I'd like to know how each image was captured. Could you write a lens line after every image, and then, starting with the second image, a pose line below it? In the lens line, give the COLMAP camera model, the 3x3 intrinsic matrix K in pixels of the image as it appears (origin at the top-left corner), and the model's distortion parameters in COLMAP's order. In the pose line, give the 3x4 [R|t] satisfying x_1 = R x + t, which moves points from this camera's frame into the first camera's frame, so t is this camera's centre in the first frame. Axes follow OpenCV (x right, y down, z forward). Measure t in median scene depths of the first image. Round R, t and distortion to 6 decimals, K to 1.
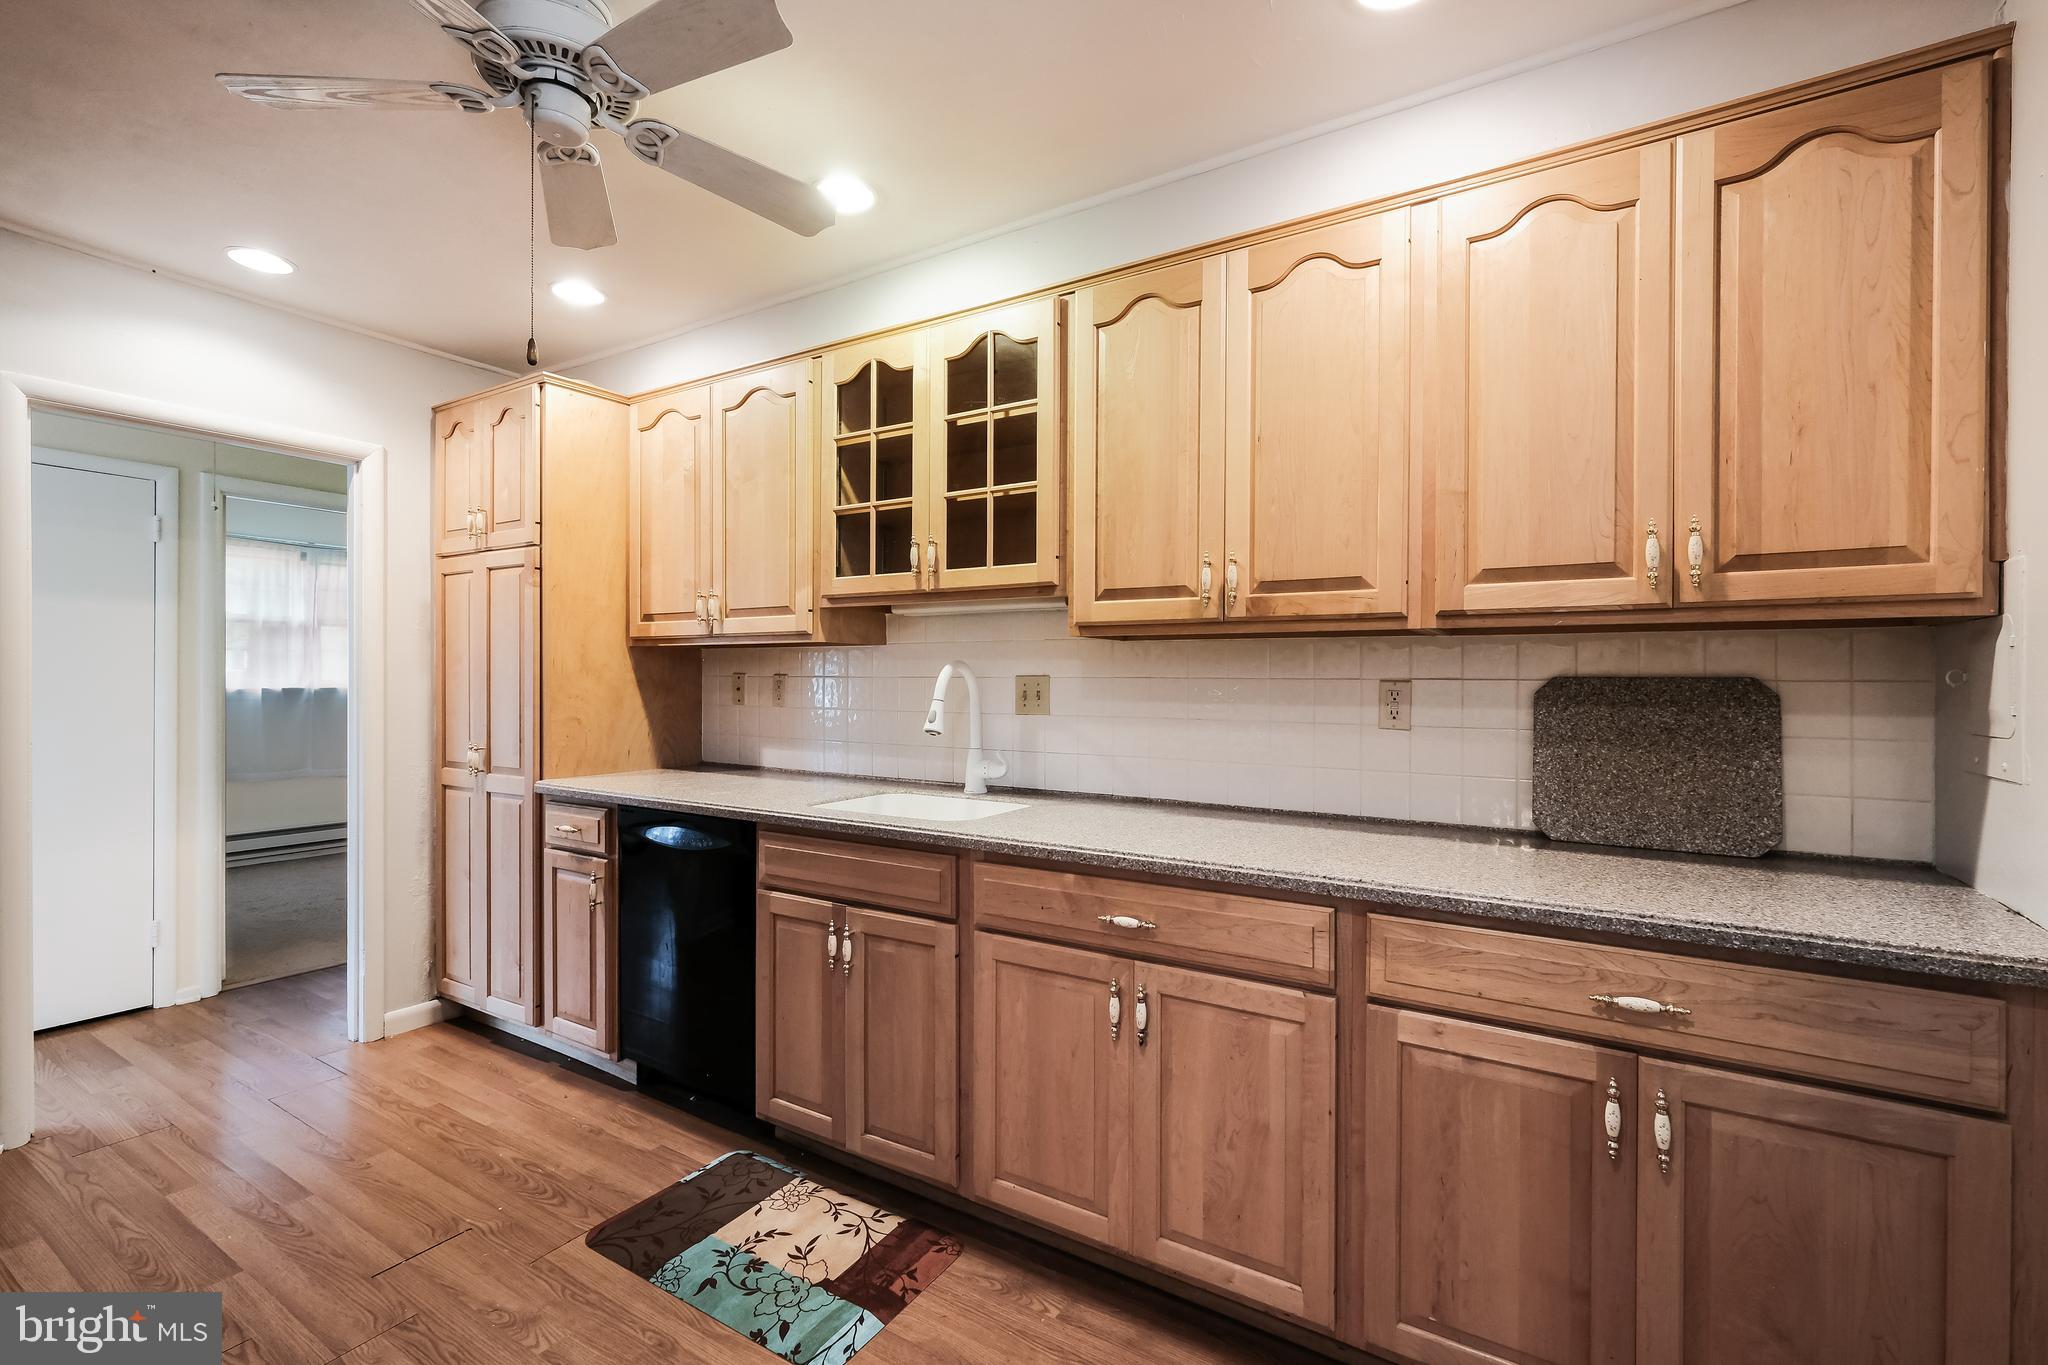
lens RADIAL K [[875.2, 0, 1024.0], [0, 875.2, 682.5], [0, 0, 1]] dist [0.001746, 0.000454]
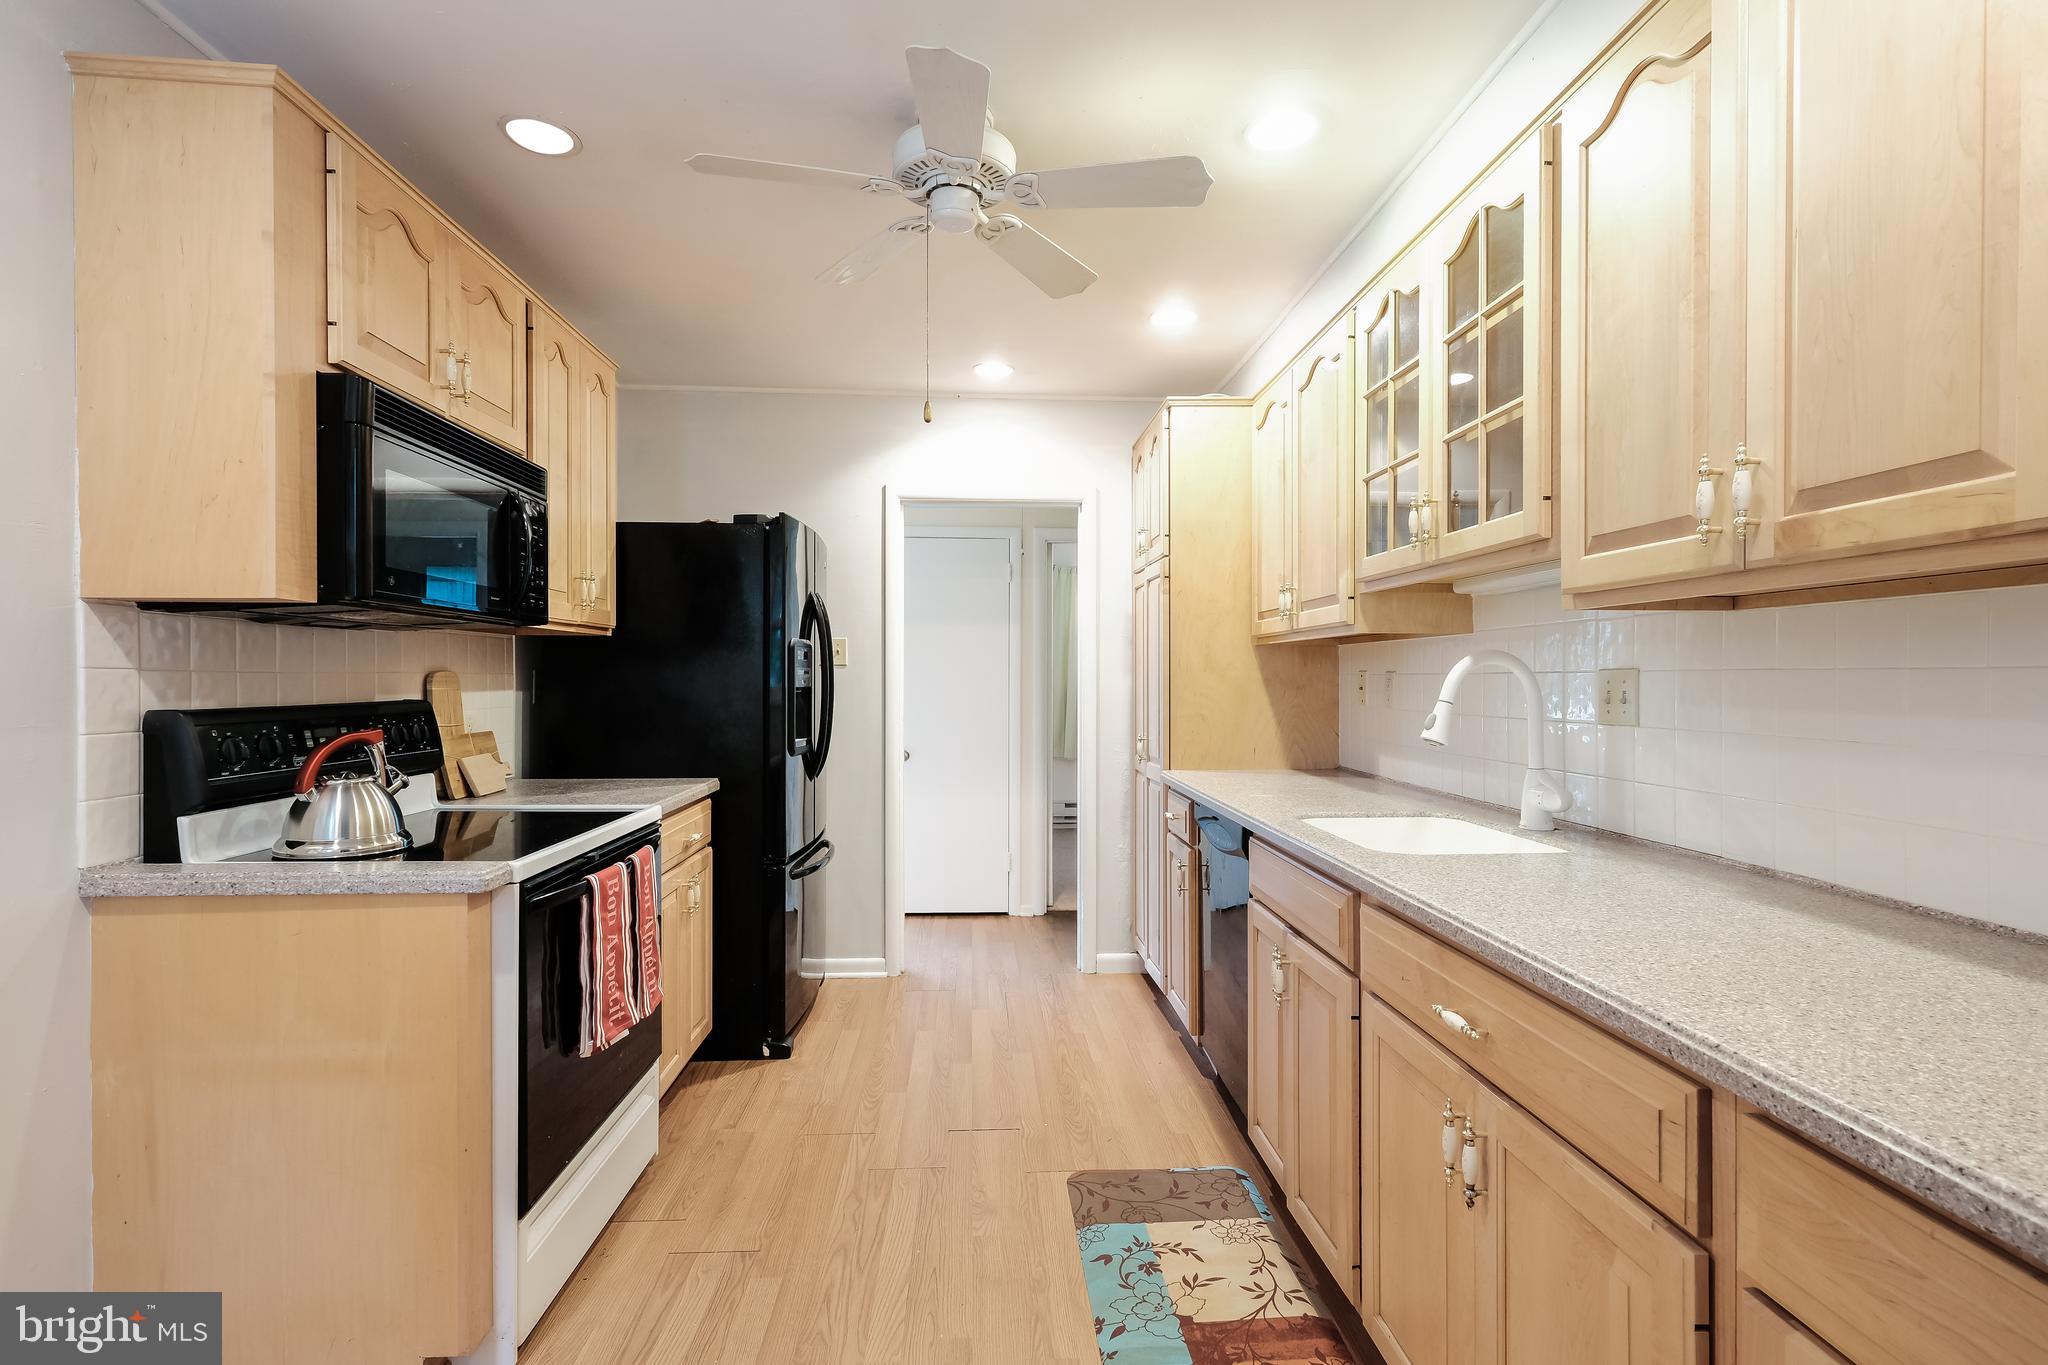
lens RADIAL K [[945.7, 0, 1024.0], [0, 945.7, 682.5], [0, 0, 1]] dist [-0.001759, -0.000052]
pose [[0.581230, -0.002086, -0.813737, 0.415318], [0.000420, 0.999997, -0.002264, 0.005717], [0.813739, 0.000974, 0.581229, 0.227470]]
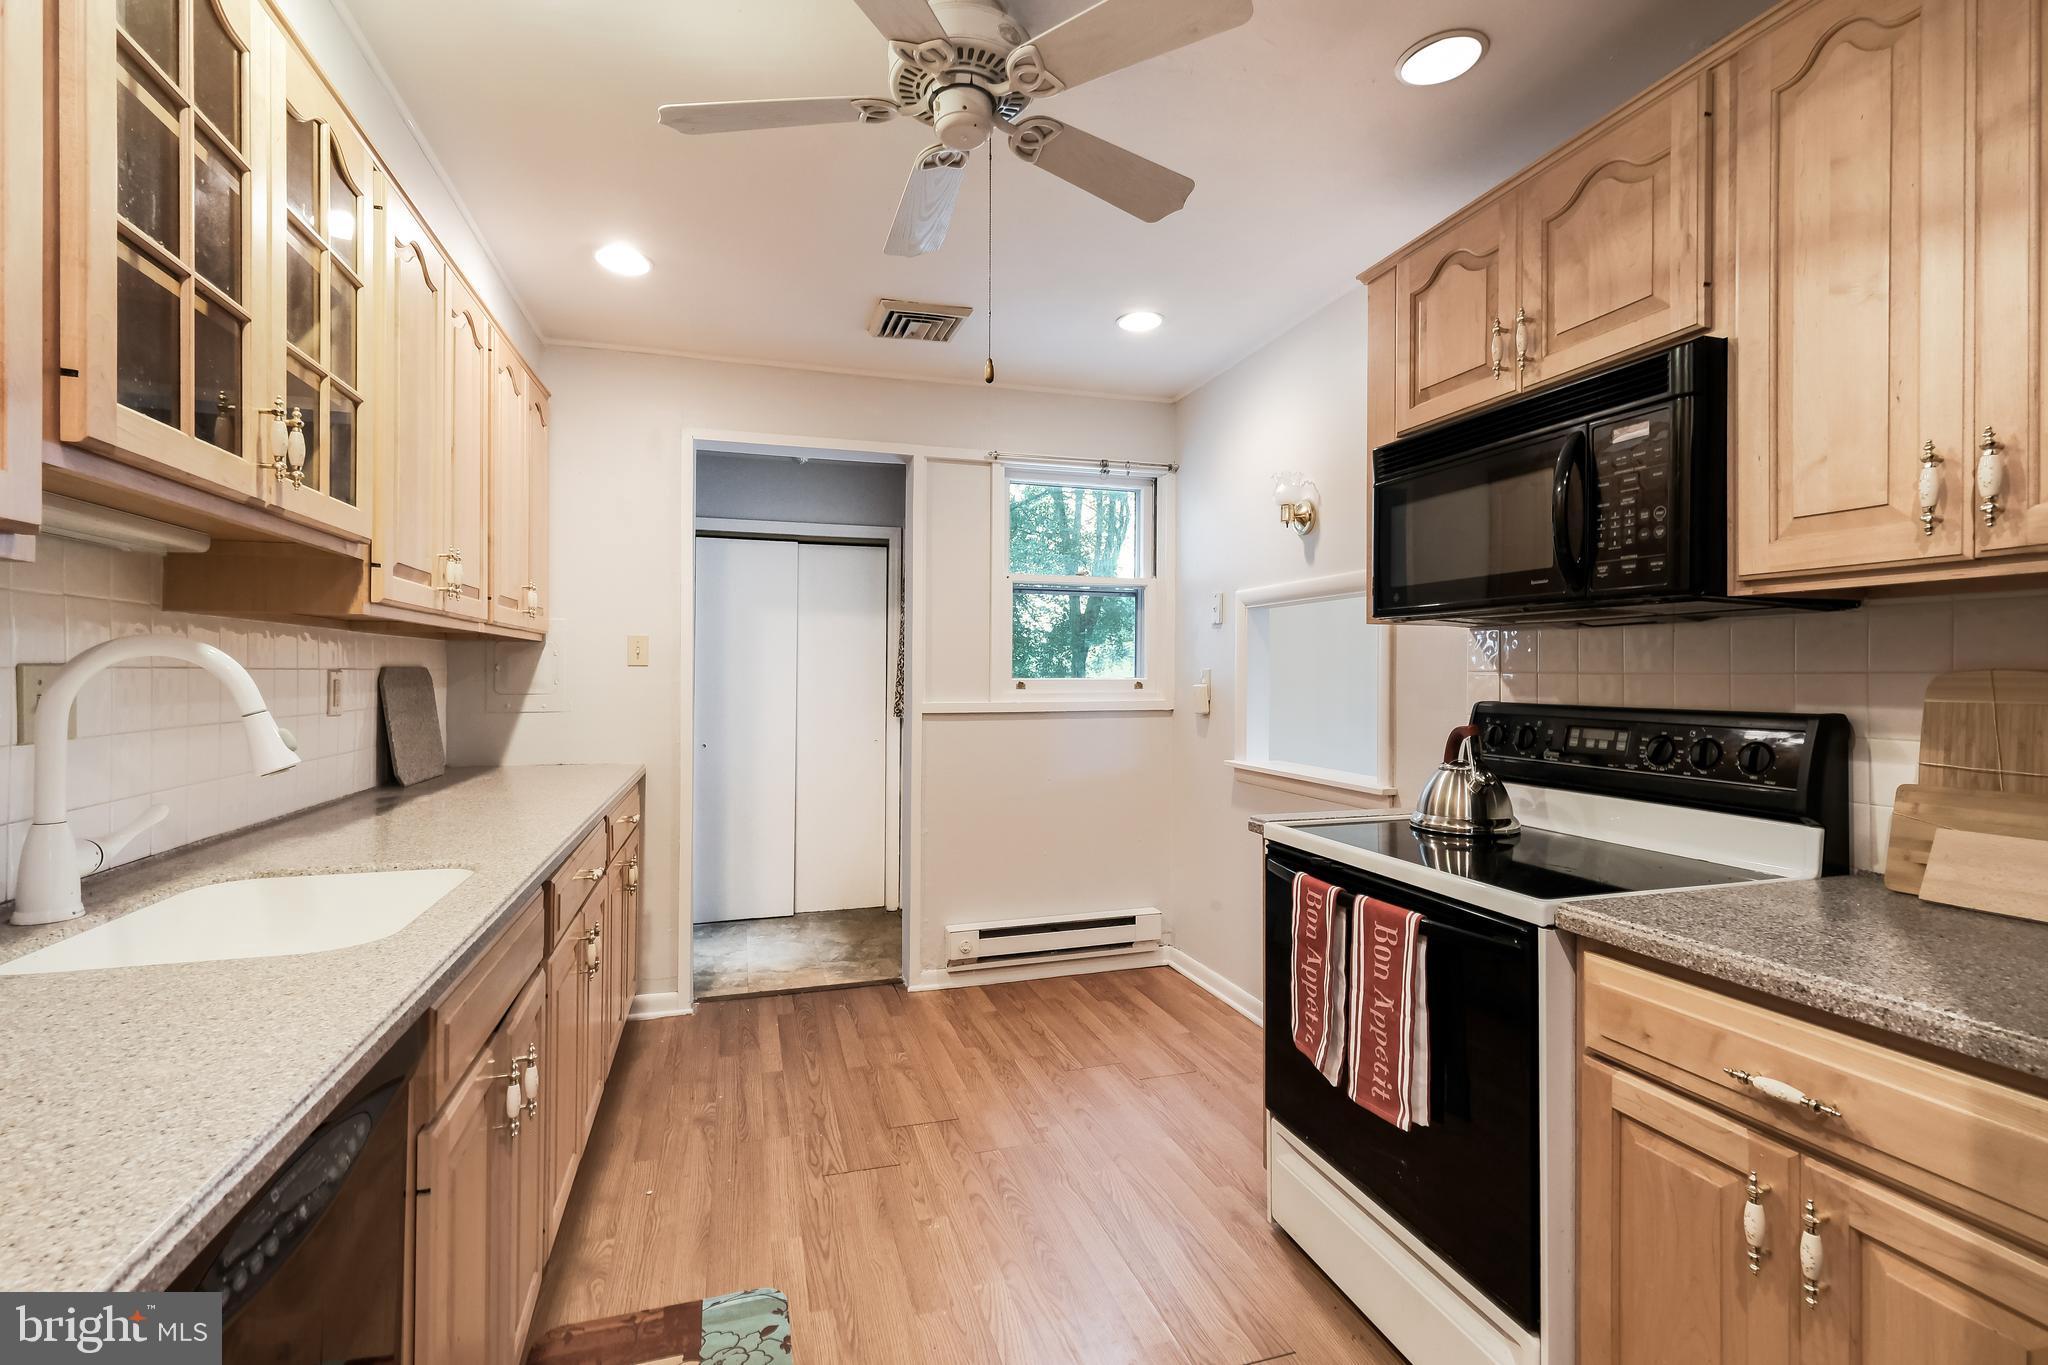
lens RADIAL K [[875.2, 0, 1024.0], [0, 875.2, 682.5], [0, 0, 1]] dist [0.001746, 0.000454]
pose [[-0.756265, -0.013949, 0.654117, -0.879009], [-0.006229, 0.999881, 0.014120, -0.006627], [-0.654236, 0.006604, -0.756261, 1.209392]]
